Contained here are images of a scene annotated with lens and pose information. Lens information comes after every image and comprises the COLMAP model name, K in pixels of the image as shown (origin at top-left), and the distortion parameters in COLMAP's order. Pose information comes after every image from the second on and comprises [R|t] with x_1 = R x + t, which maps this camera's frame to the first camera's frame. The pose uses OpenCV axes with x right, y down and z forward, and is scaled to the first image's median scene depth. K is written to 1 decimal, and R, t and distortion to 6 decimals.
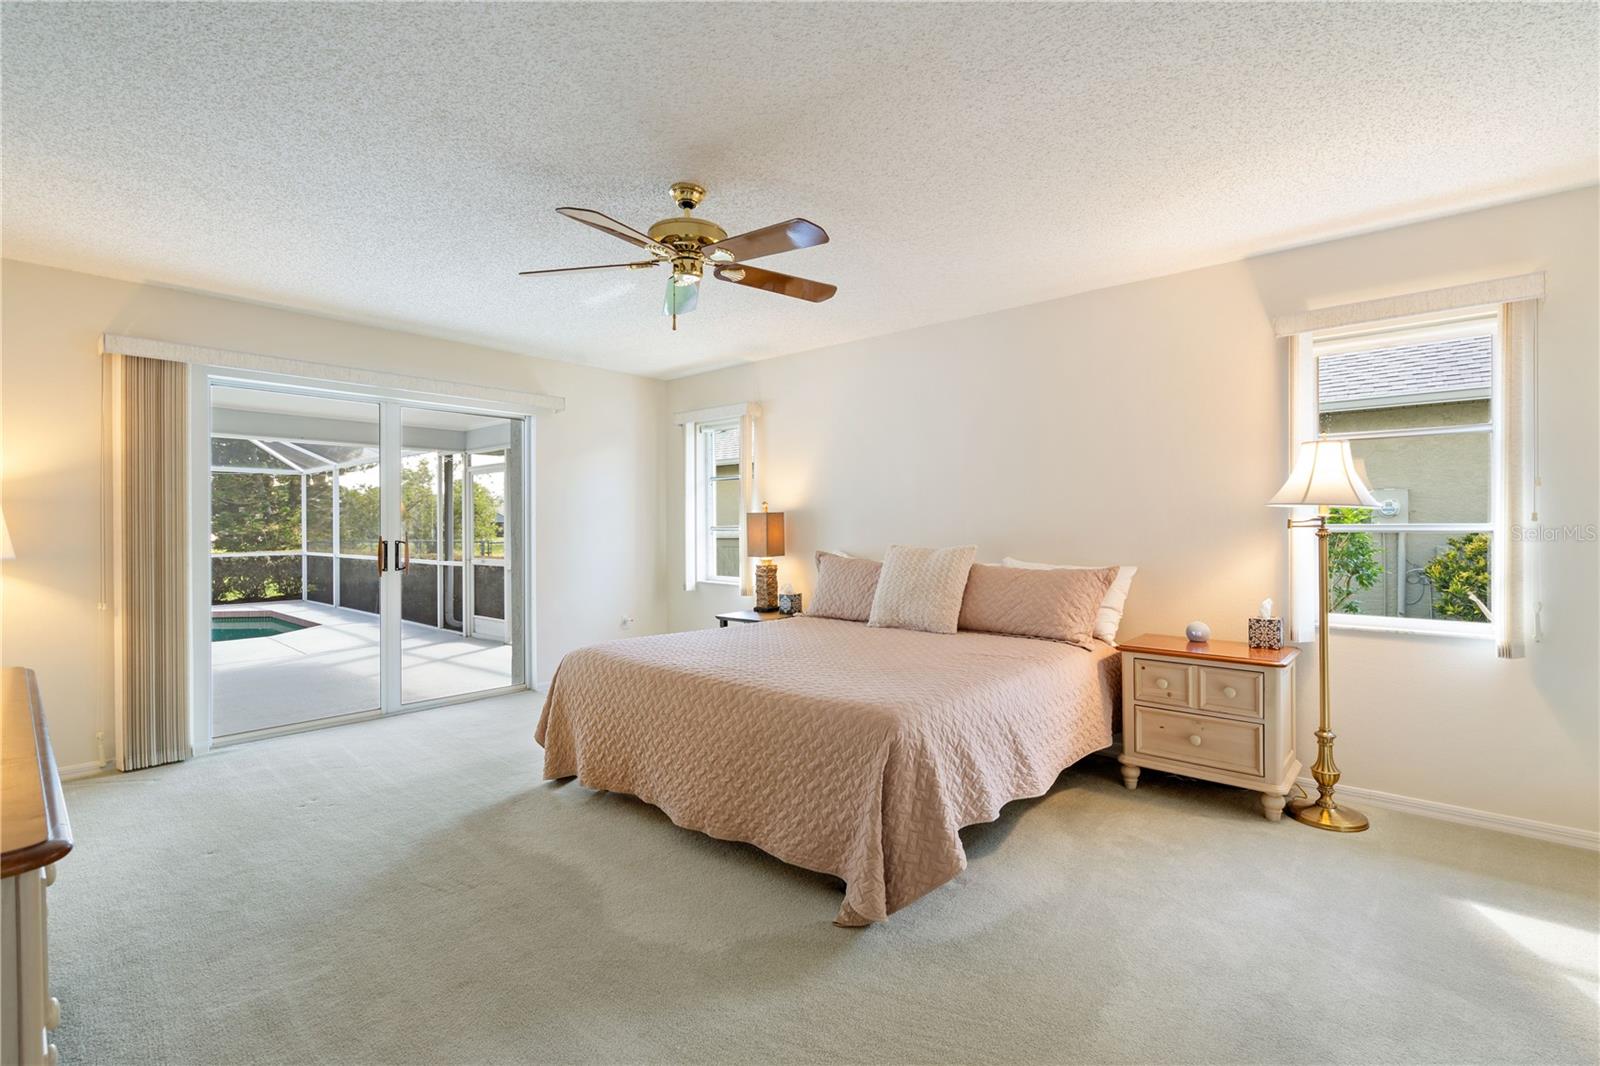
lens RADIAL K [[726.8, 0, 834.6], [0, 726.8, 530.4], [0, 0, 1]] dist [-0.006437, 0.003176]
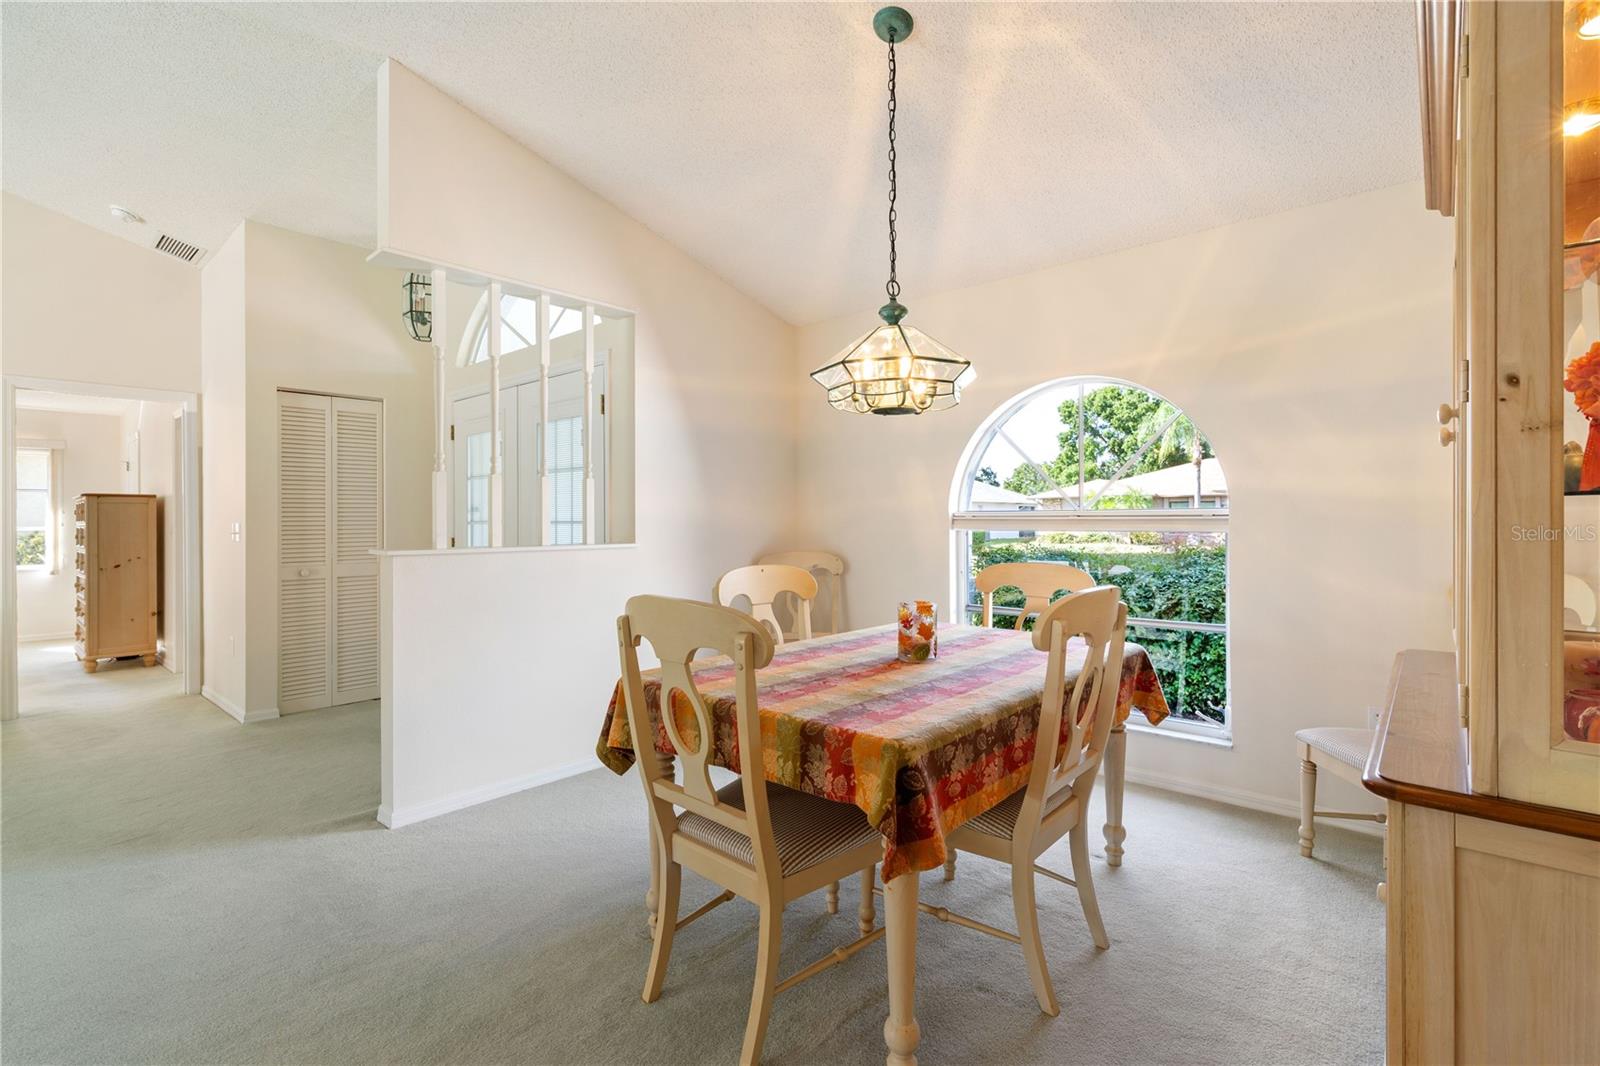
lens RADIAL K [[726.8, 0, 791.2], [0, 726.8, 523.2], [0, 0, 1]] dist [-0.006437, 0.003176]
pose [[0.034984, 0.000894, 0.999387, -0.732120], [0.010805, 0.999941, -0.001272, 0.004140], [-0.999329, 0.010842, 0.034973, -0.806306]]
